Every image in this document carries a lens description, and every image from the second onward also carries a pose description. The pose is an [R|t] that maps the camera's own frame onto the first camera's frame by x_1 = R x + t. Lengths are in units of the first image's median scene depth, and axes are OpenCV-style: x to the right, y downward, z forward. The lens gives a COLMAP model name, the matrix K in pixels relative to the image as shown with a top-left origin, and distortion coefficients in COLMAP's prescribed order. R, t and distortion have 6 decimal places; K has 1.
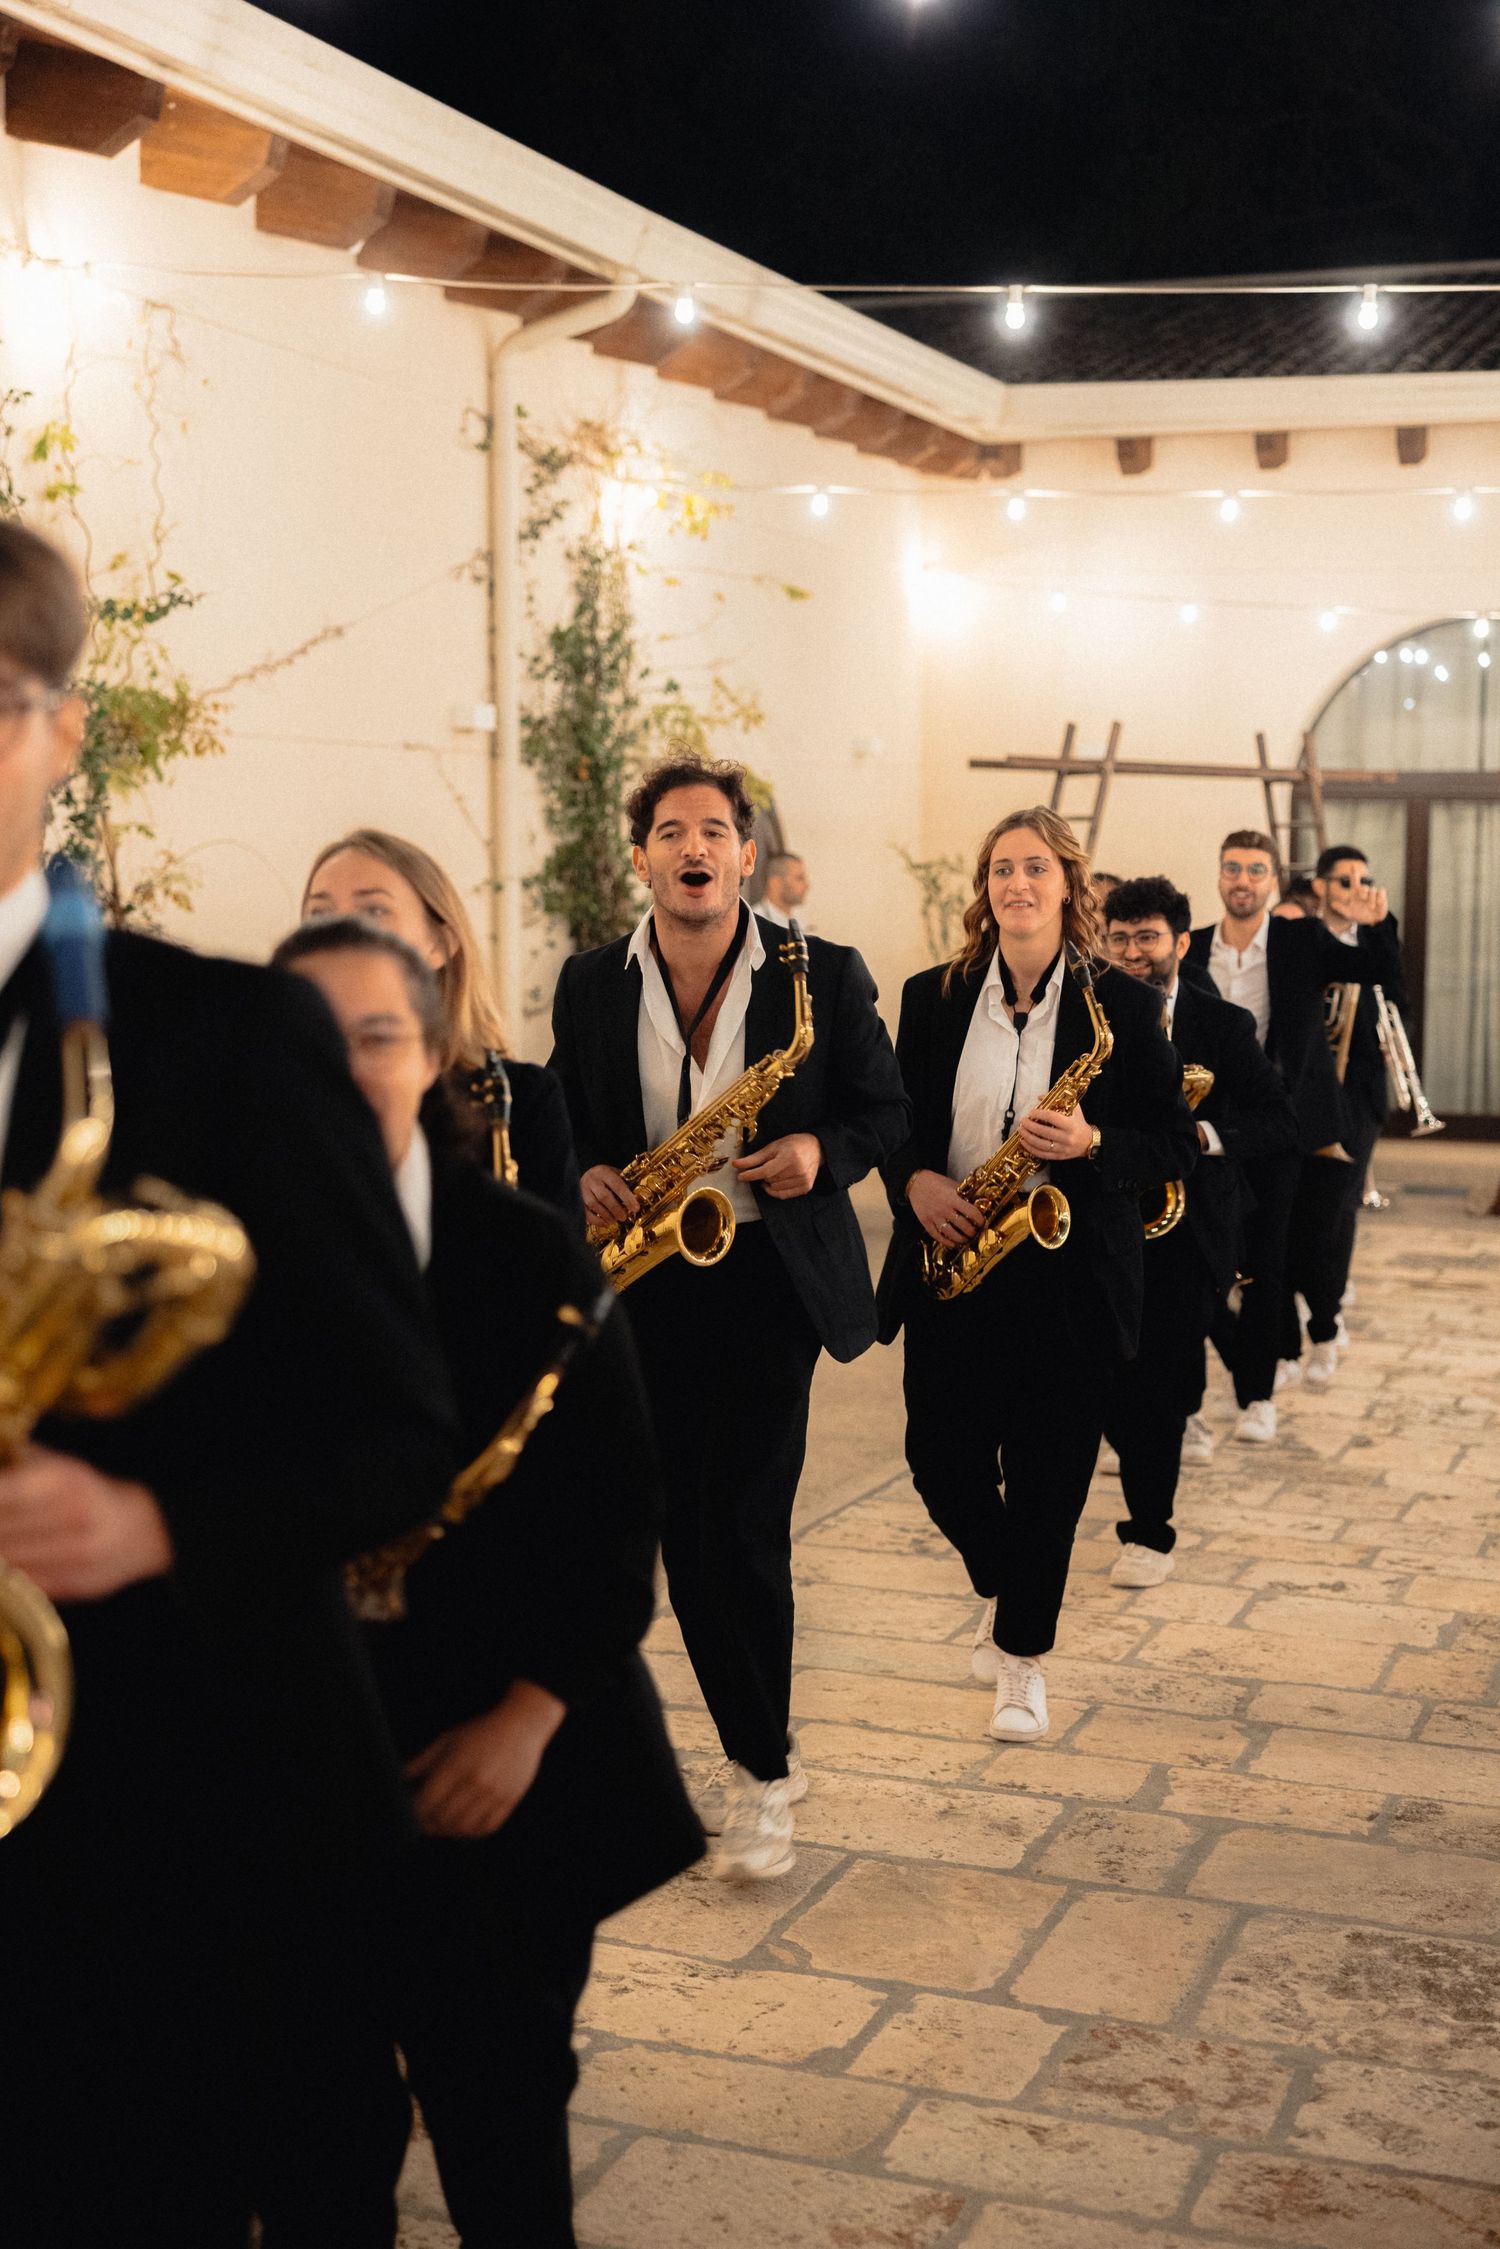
lens RADIAL K [[2935.8, 0, 730.3], [0, 2935.8, 1113.2], [0, 0, 1]] dist [0.019921, 0.000000]
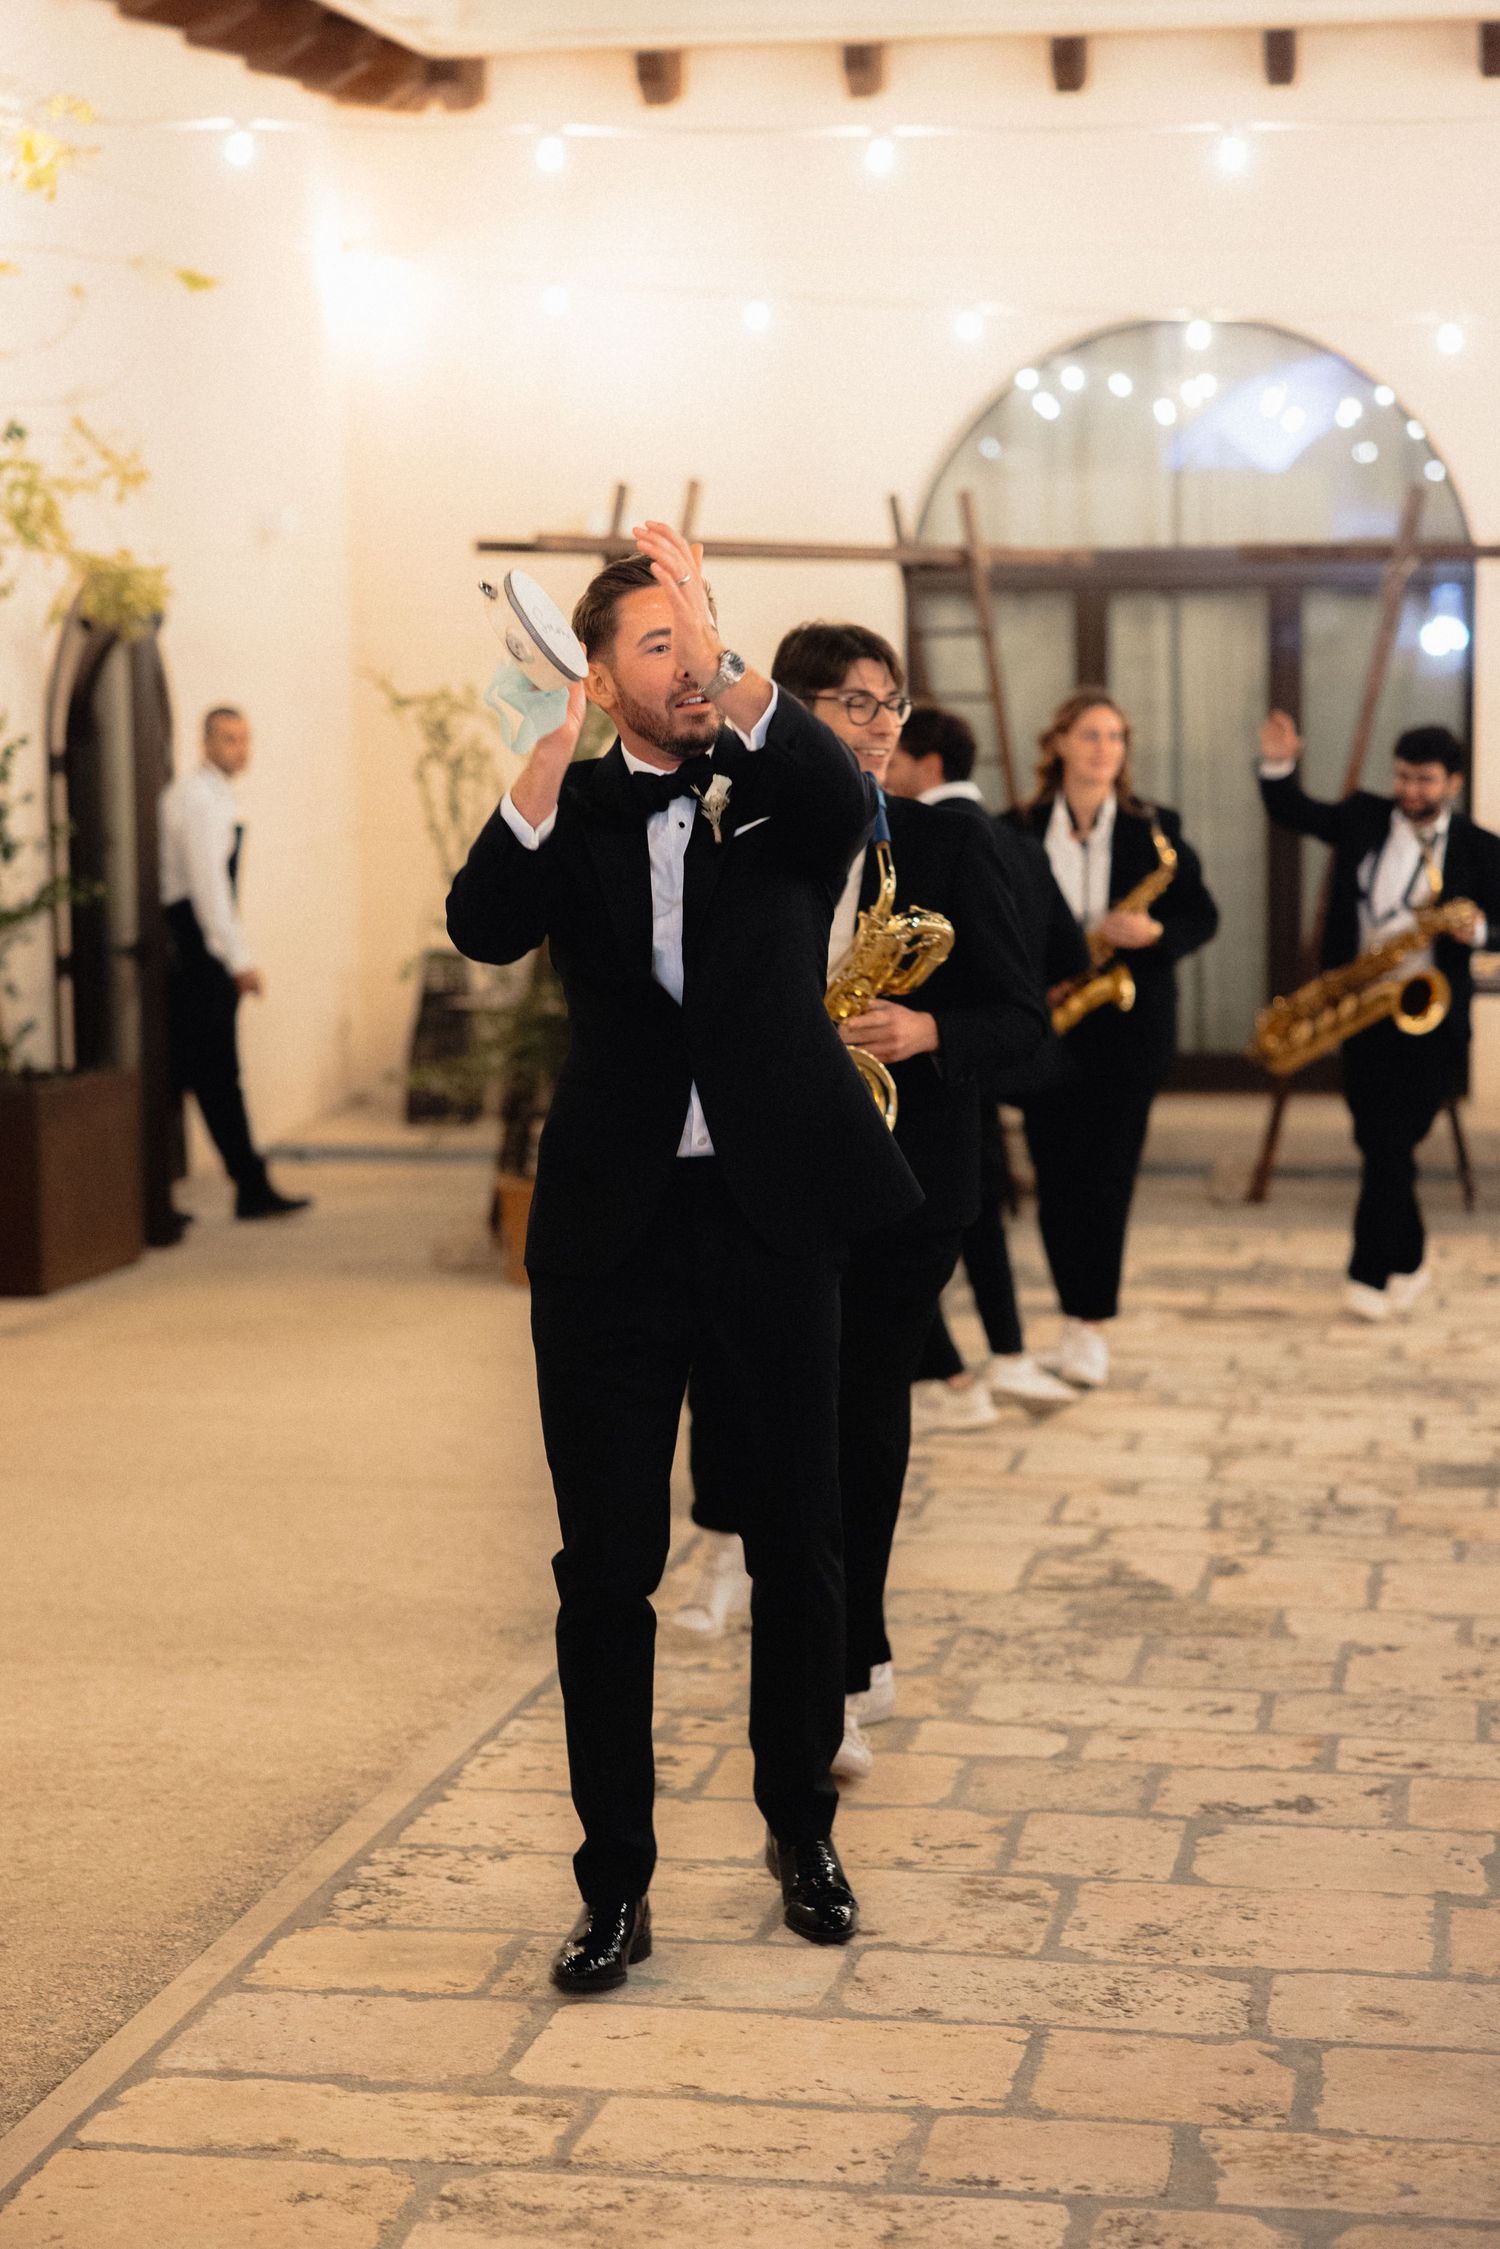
lens RADIAL K [[4381.0, 0, 749.1], [0, 4381.0, 1129.4], [0, 0, 1]] dist [0.015194, 0.000000]
pose [[0.984344, -0.037115, 0.172306, -0.052967], [0.034705, 0.999253, 0.016974, -0.006351], [-0.172807, -0.010729, 0.984897, 0.046816]]
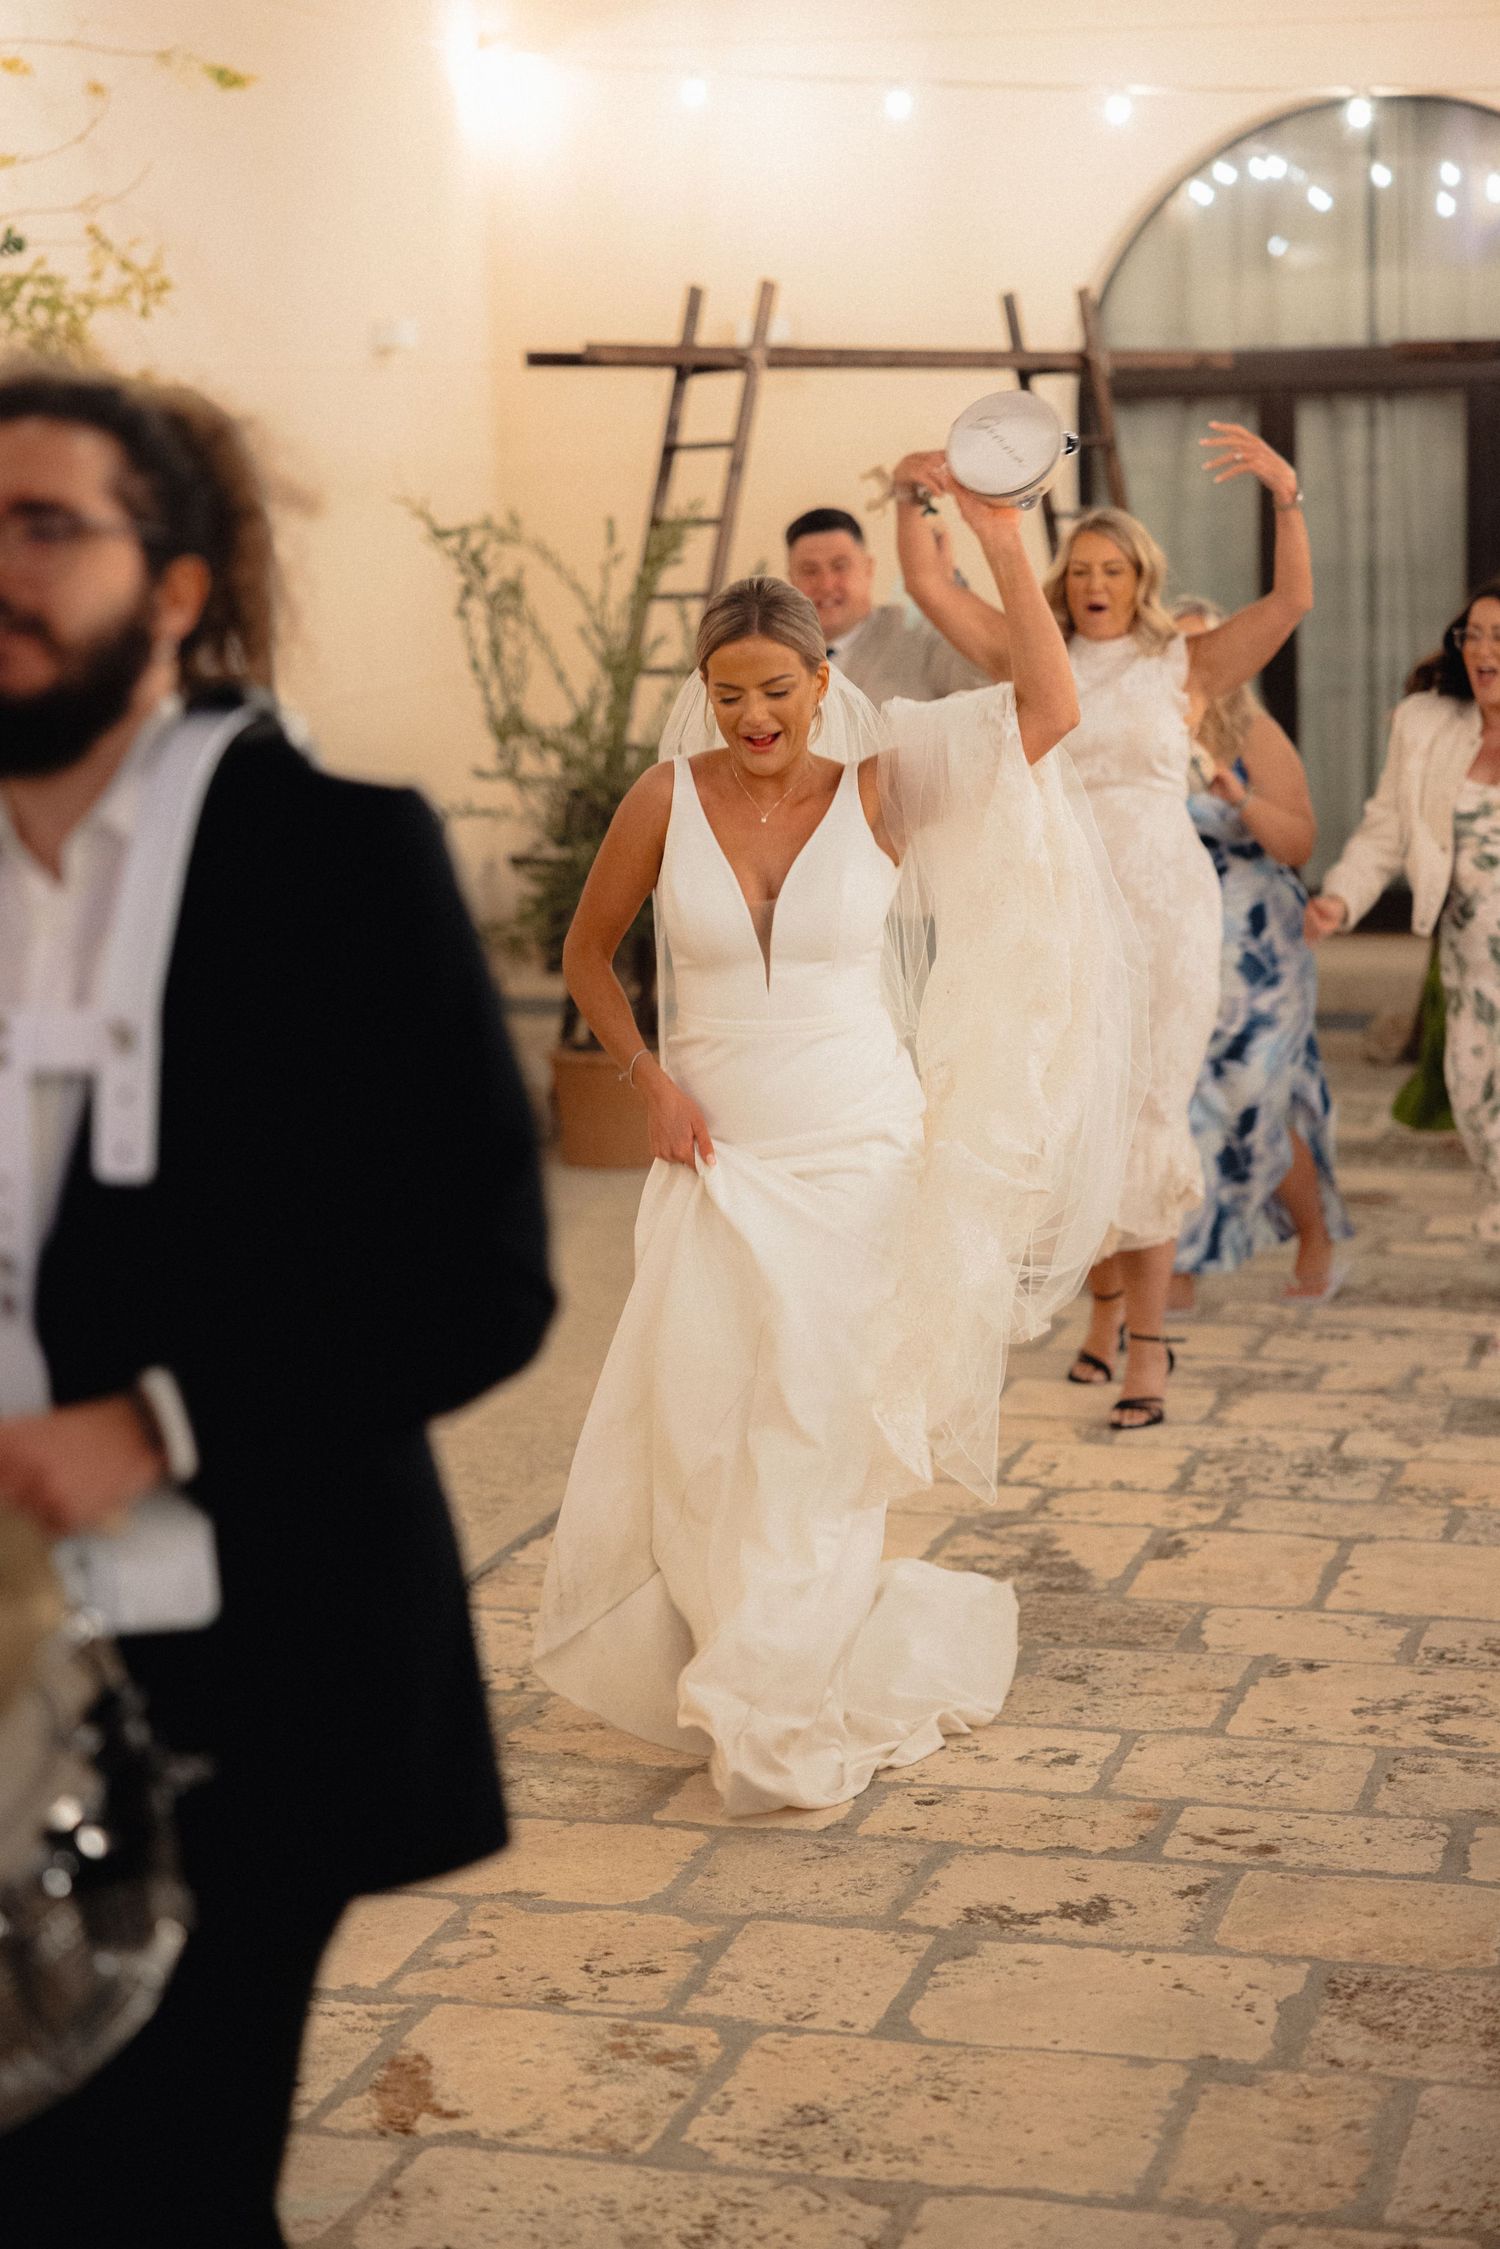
lens RADIAL K [[4381.0, 0, 673.9], [0, 4381.0, 1126.9], [0, 0, 1]] dist [0.015194, 0.000000]
pose [[0.995547, -0.046253, 0.082144, 0.051161], [0.041751, 0.997574, 0.055709, -0.018322], [-0.084521, -0.052031, 0.995062, 0.161126]]
